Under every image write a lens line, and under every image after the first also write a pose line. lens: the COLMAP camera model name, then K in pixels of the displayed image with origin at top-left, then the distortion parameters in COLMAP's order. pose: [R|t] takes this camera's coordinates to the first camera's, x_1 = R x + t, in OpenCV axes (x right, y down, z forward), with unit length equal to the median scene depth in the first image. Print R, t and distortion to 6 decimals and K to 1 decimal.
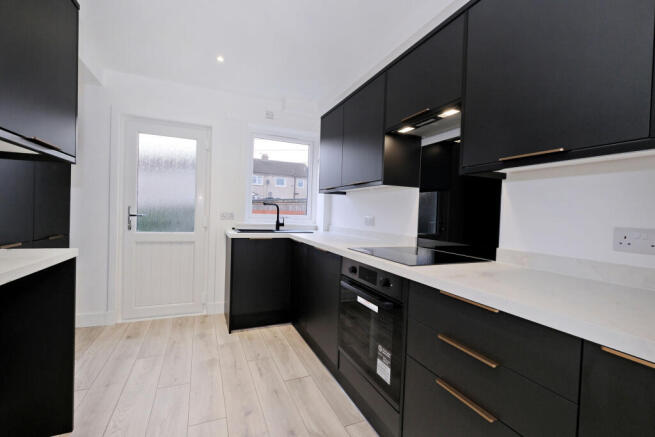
lens RADIAL K [[282.6, 0, 327.5], [0, 282.6, 218.5], [0, 0, 1]] dist [-0.006918, -0.000406]
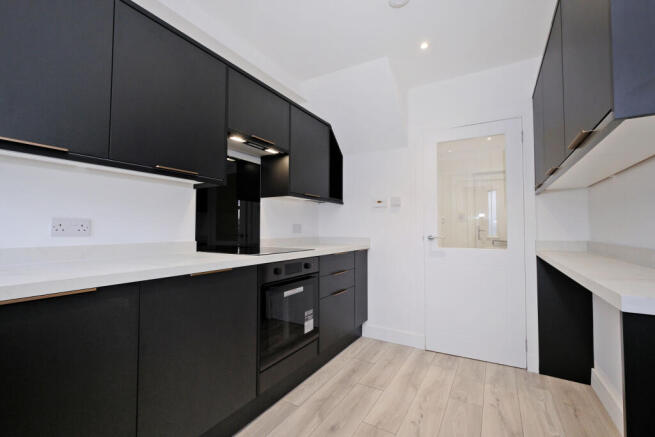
lens RADIAL K [[282.6, 0, 327.5], [0, 282.6, 218.5], [0, 0, 1]] dist [-0.006918, -0.000406]
pose [[-0.576179, -0.001679, 0.817322, -0.464564], [-0.005640, 0.999982, -0.001922, -0.006839], [-0.817304, -0.005717, -0.576178, 0.779799]]
